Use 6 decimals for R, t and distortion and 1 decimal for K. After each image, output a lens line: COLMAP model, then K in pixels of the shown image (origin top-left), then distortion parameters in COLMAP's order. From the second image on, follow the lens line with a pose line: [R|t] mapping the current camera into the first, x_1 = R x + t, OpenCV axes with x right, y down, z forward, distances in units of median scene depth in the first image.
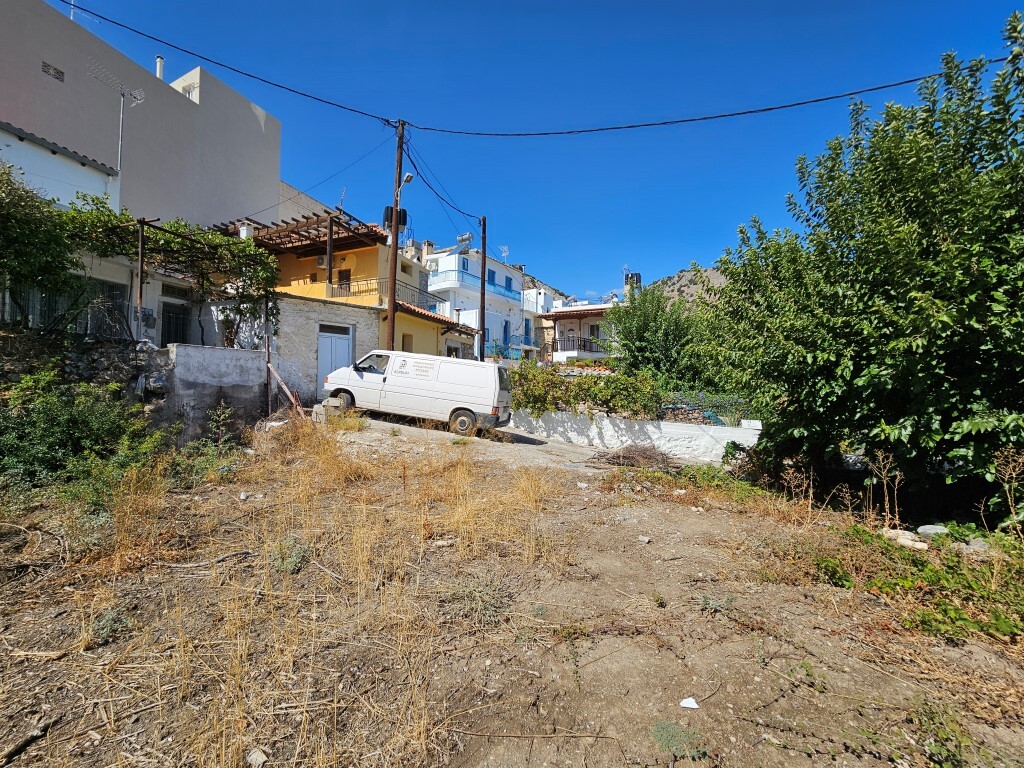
lens RADIAL K [[416.3, 0, 502.1], [0, 416.3, 385.0], [0, 0, 1]] dist [-0.002973, -0.000458]
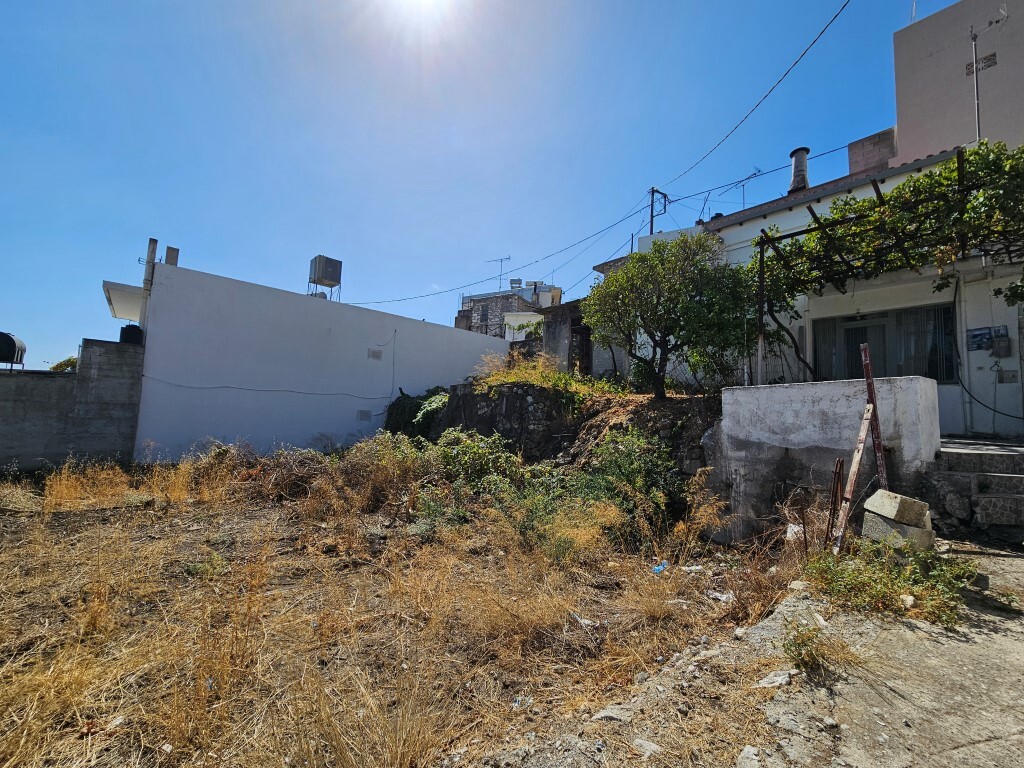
lens RADIAL K [[416.3, 0, 510.2], [0, 416.3, 382.9], [0, 0, 1]] dist [-0.002973, -0.000458]
pose [[-0.514447, -0.109922, -0.850448, 0.056831], [-0.031100, 0.993489, -0.109597, -0.014349], [0.856958, -0.029933, -0.514517, 1.088493]]
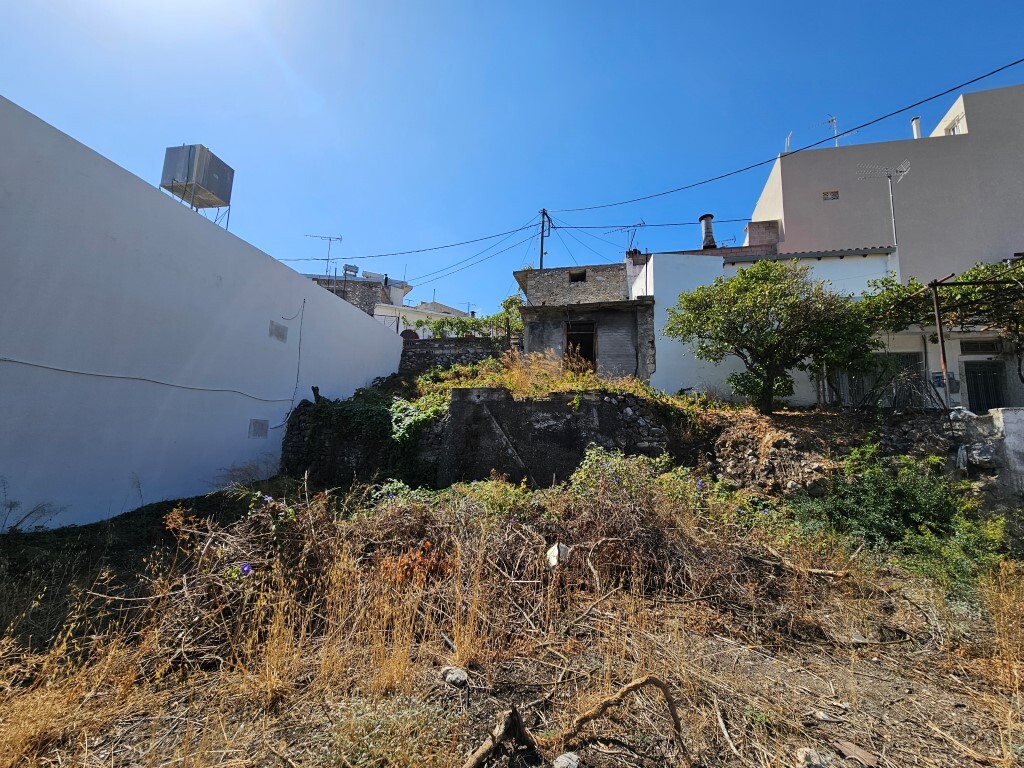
lens RADIAL K [[416.3, 0, 502.4], [0, 416.3, 383.5], [0, 0, 1]] dist [-0.002973, -0.000458]
pose [[0.068531, -0.152434, -0.985935, -0.031813], [-0.014300, 0.988007, -0.153748, -0.007248], [0.997546, 0.024636, 0.065529, -0.049485]]
